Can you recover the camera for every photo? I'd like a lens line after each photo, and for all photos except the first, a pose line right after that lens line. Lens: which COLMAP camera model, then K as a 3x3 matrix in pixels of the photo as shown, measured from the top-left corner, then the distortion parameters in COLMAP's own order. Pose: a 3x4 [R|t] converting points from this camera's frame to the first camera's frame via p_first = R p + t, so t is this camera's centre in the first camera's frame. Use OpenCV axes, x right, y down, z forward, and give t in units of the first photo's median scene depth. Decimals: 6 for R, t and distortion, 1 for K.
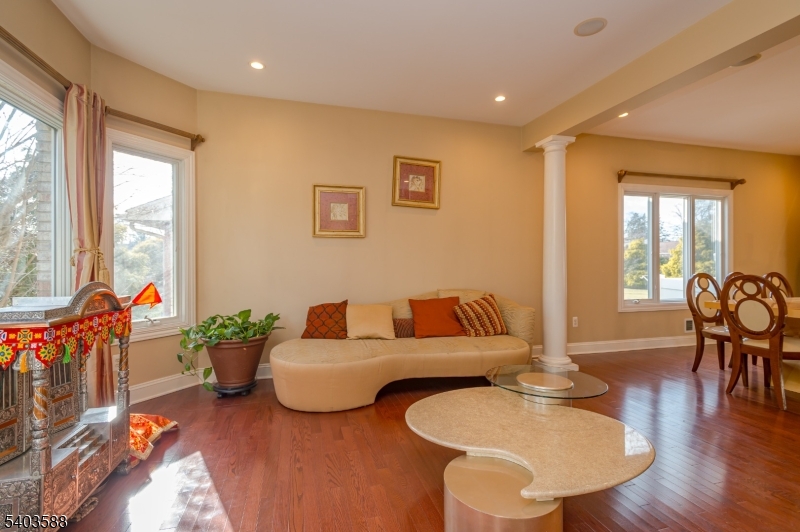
lens RADIAL K [[375.0, 0, 402.0], [0, 375.0, 264.3], [0, 0, 1]] dist [-0.001596, -0.001378]
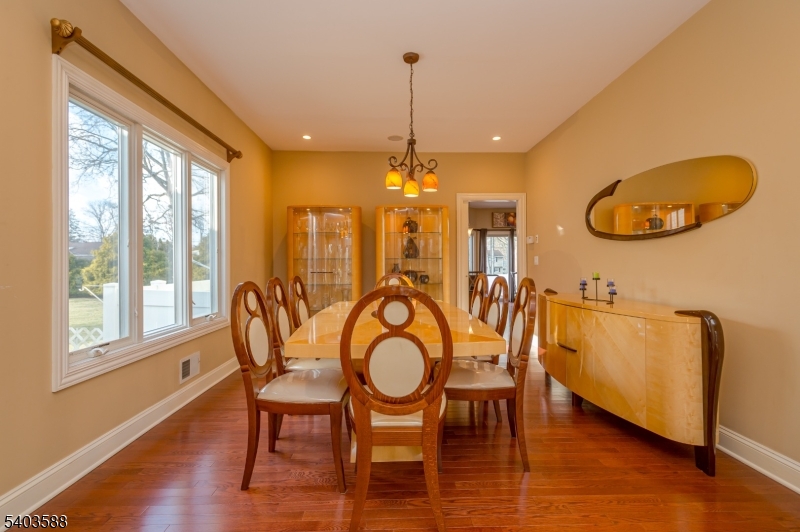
lens RADIAL K [[375.0, 0, 402.7], [0, 375.0, 266.3], [0, 0, 1]] dist [-0.001596, -0.001378]
pose [[0.241730, 0.001479, 0.970342, 0.294754], [0.001515, 0.999997, -0.001901, 0.002659], [-0.970342, 0.001929, 0.241727, 0.562180]]
